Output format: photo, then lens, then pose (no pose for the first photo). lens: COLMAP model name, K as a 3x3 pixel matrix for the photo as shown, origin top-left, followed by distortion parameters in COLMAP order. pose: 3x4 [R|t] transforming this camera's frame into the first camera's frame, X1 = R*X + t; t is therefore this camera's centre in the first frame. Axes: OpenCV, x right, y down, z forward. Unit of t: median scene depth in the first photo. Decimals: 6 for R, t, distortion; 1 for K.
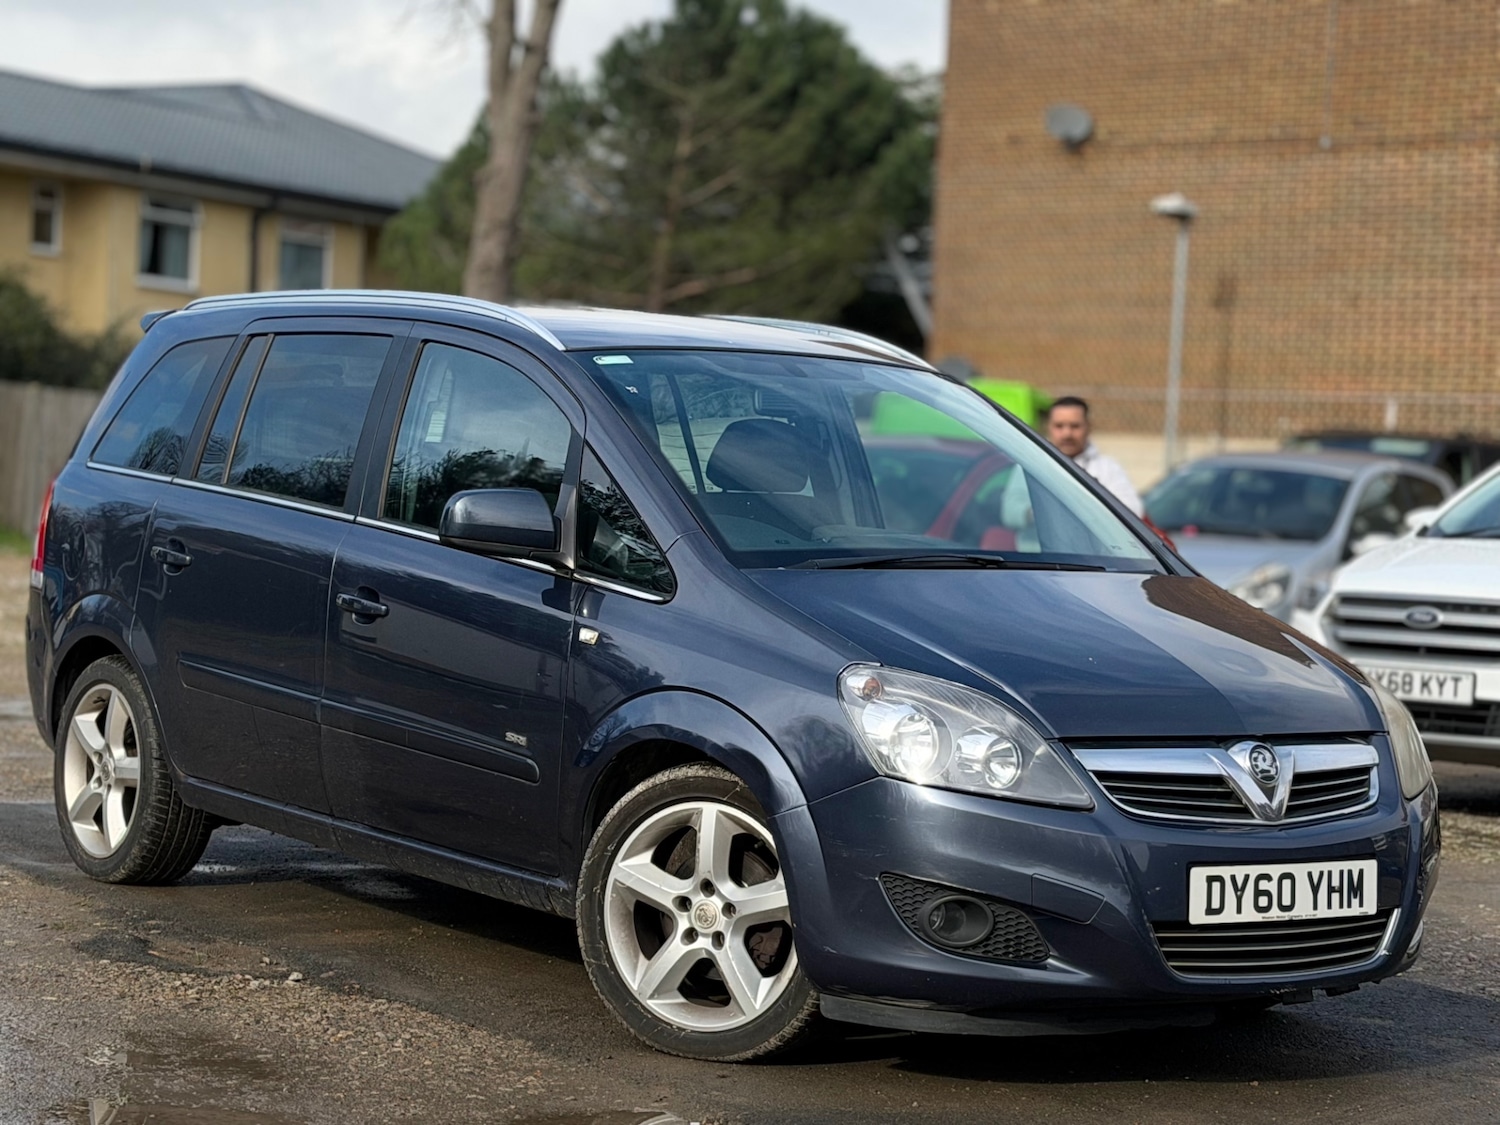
lens RADIAL K [[3298.5, 0, 757.9], [0, 3298.5, 555.3], [0, 0, 1]] dist [0.161963, 0.236149]
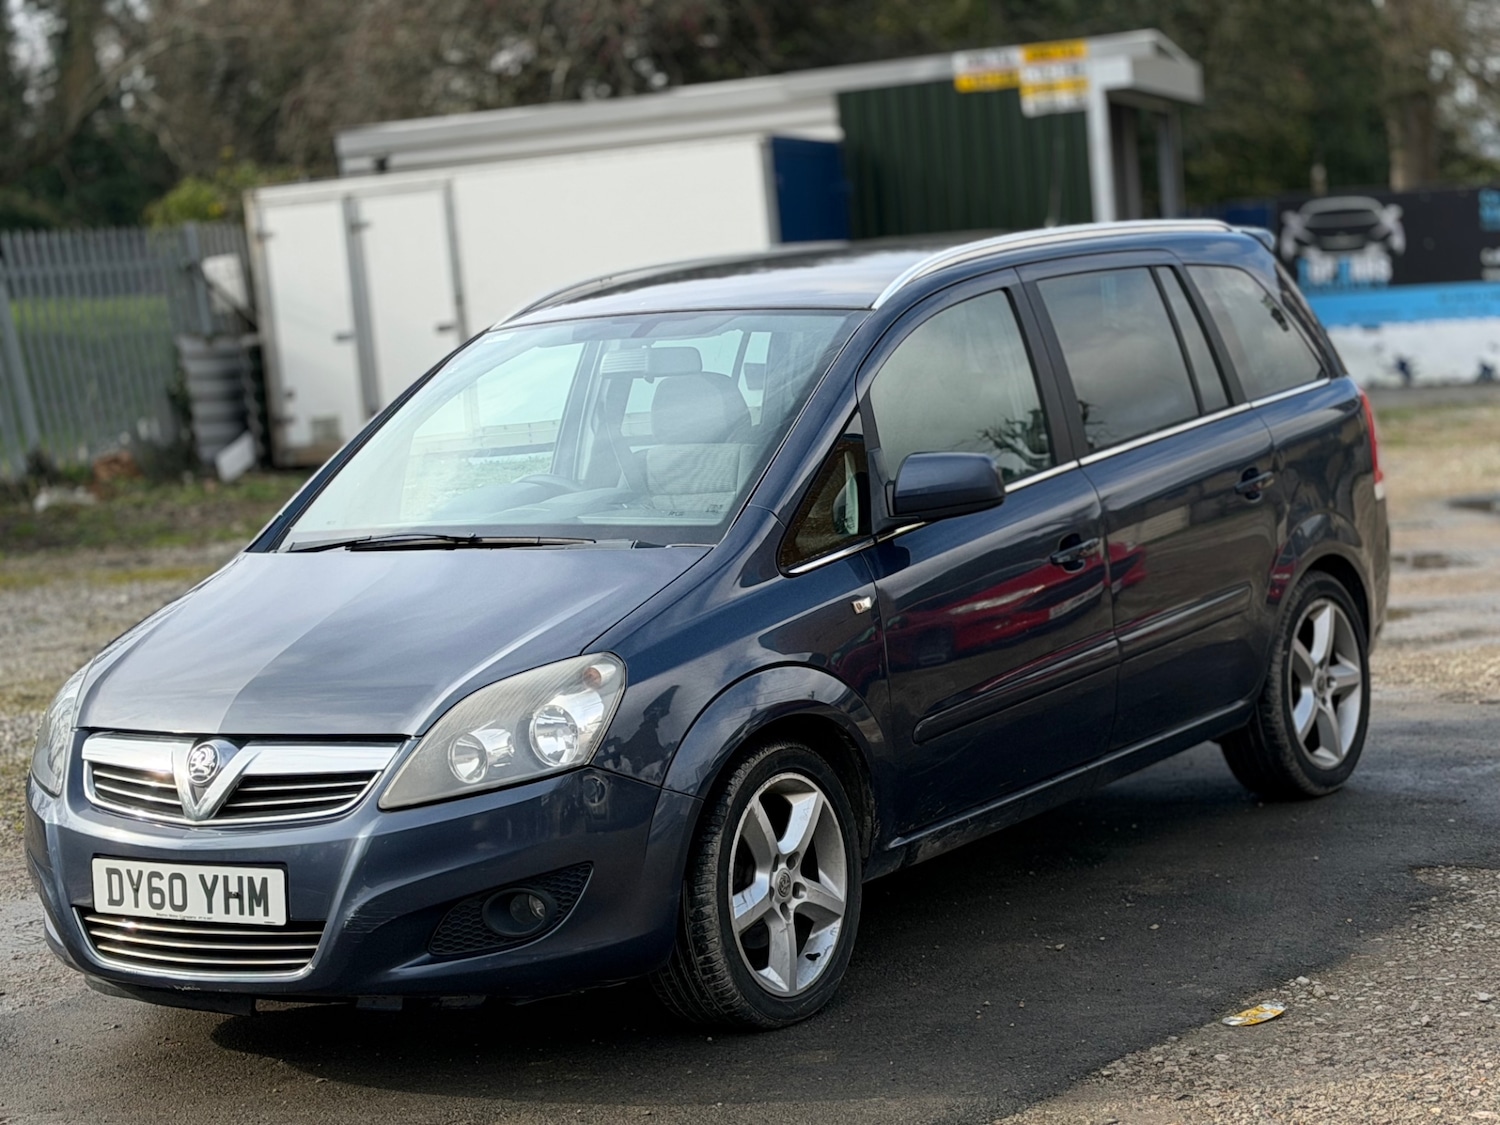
lens RADIAL K [[3298.5, 0, 757.9], [0, 3298.5, 555.3], [0, 0, 1]] dist [0.161963, 0.236149]
pose [[0.333587, 0.017615, -0.942555, 1.125746], [0.057812, 0.997561, 0.039104, -0.029141], [0.940945, -0.067535, 0.331756, 0.804852]]
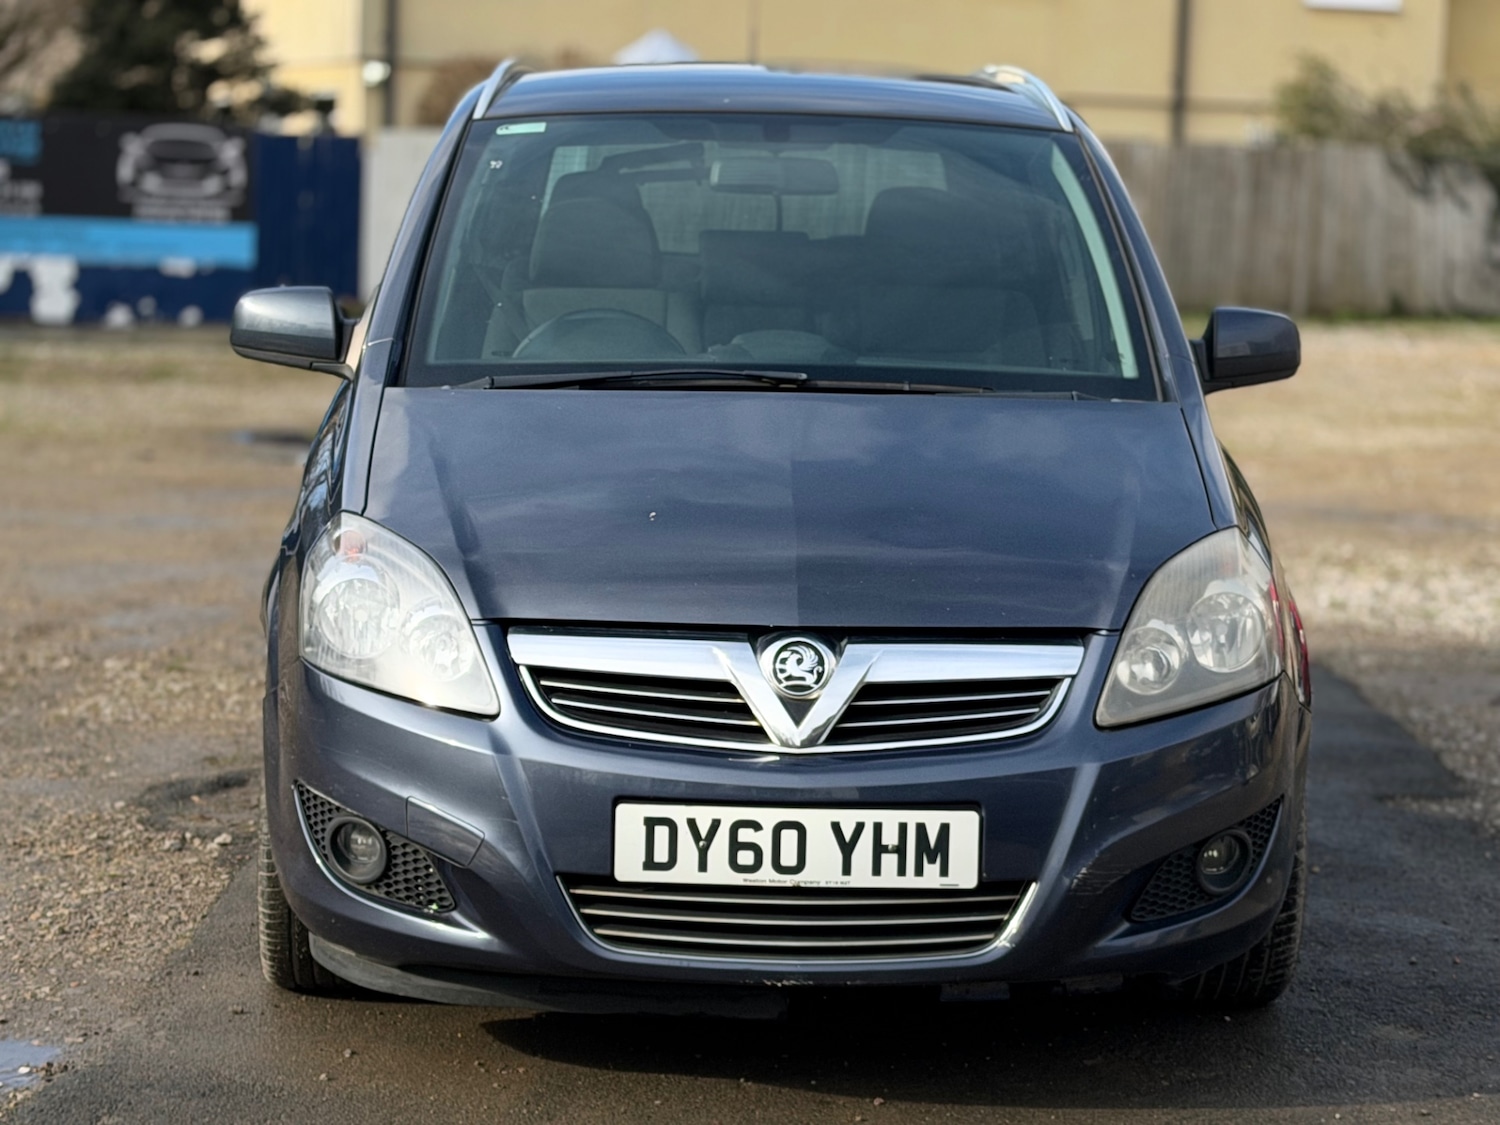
lens RADIAL K [[3304.2, 0, 749.6], [0, 3304.2, 557.3], [0, 0, 1]] dist [0.148396, 0.395555]
pose [[0.821338, 0.039514, -0.569071, 0.535919], [-0.003011, 0.997884, 0.064944, -0.007452], [0.570433, -0.051627, 0.819720, 0.395103]]
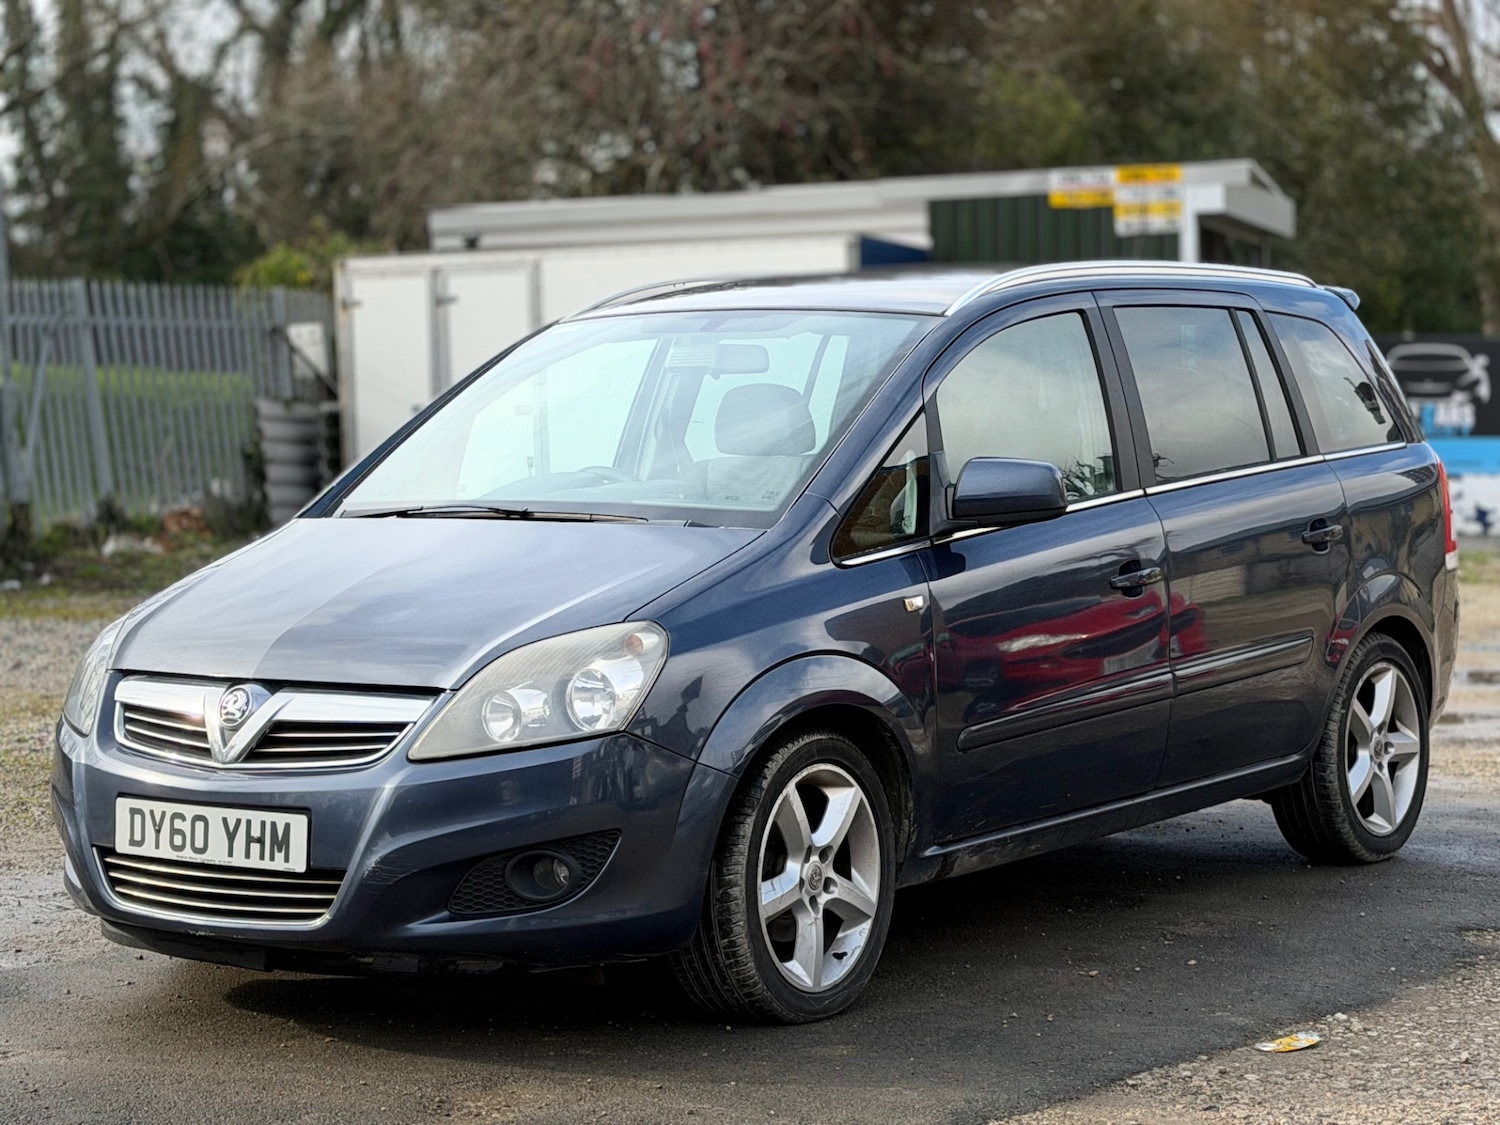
lens RADIAL K [[3298.5, 0, 757.9], [0, 3298.5, 555.3], [0, 0, 1]] dist [0.161963, 0.236149]
pose [[0.313197, 0.000060, -0.949688, 1.112150], [-0.009767, 0.999947, -0.003158, 0.018555], [0.949638, 0.010265, 0.313181, 0.813658]]
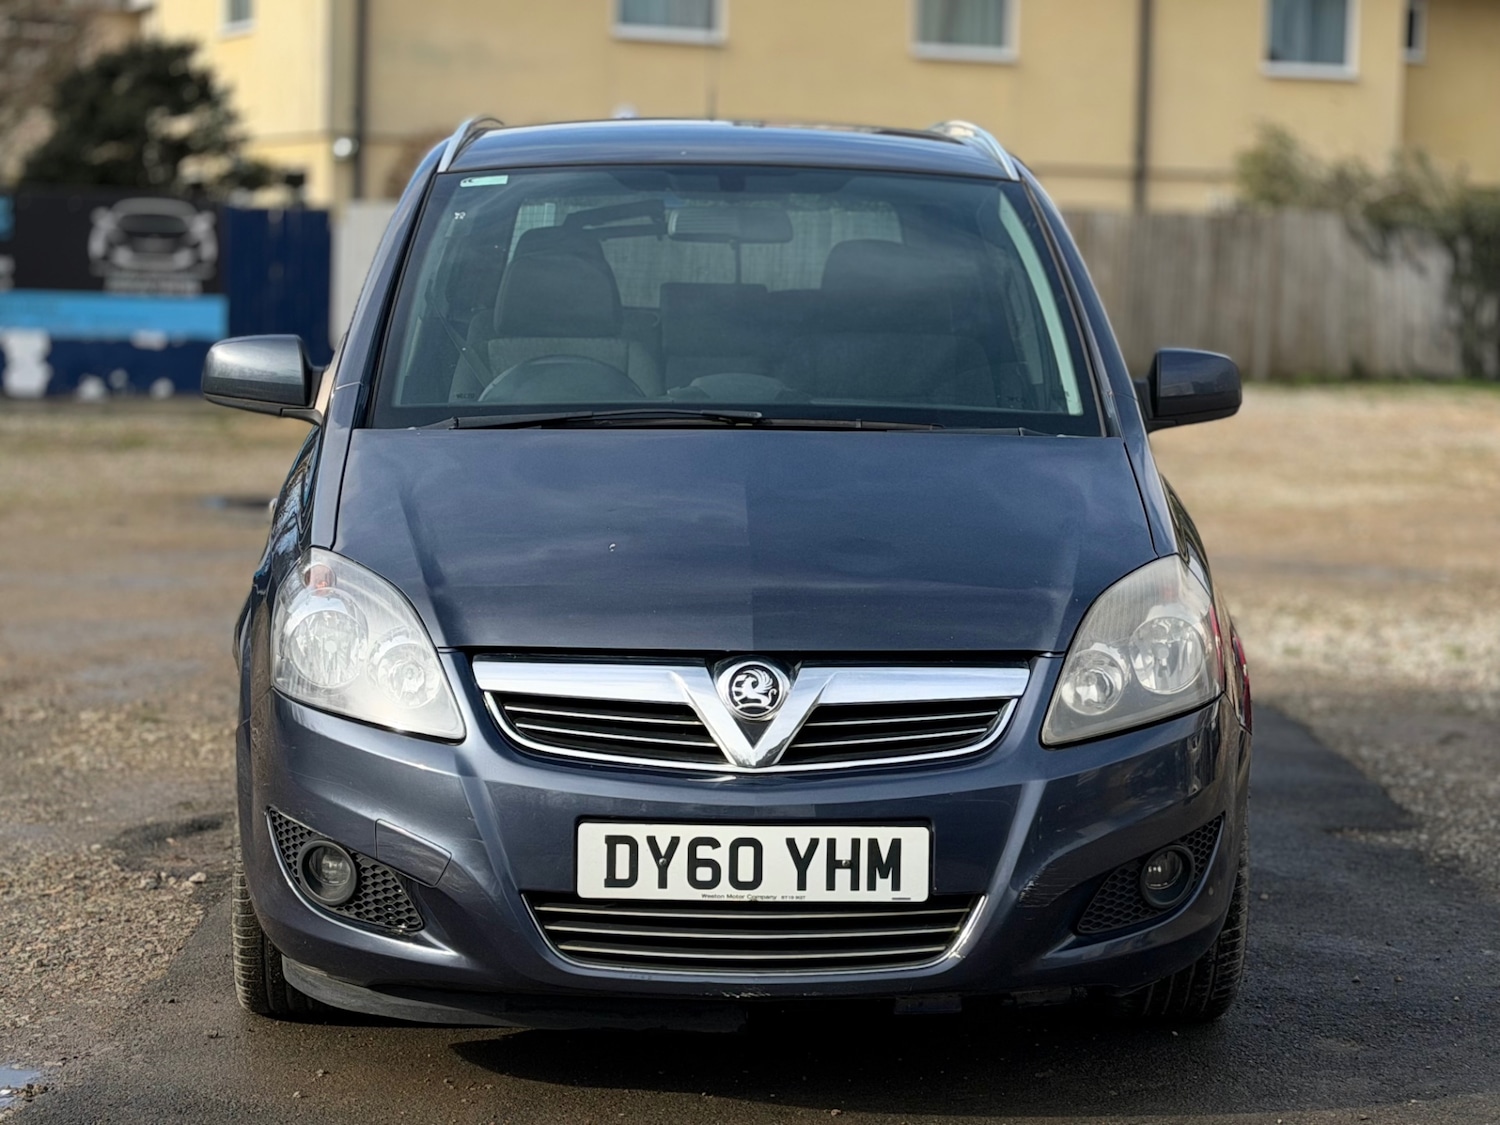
lens RADIAL K [[3294.4, 0, 746.8], [0, 3294.4, 566.8], [0, 0, 1]] dist [0.146871, 0.401208]
pose [[0.825963, 0.021426, -0.563317, 0.552225], [0.005367, 0.998933, 0.045864, 0.001052], [0.563699, -0.040905, 0.824967, 0.377655]]
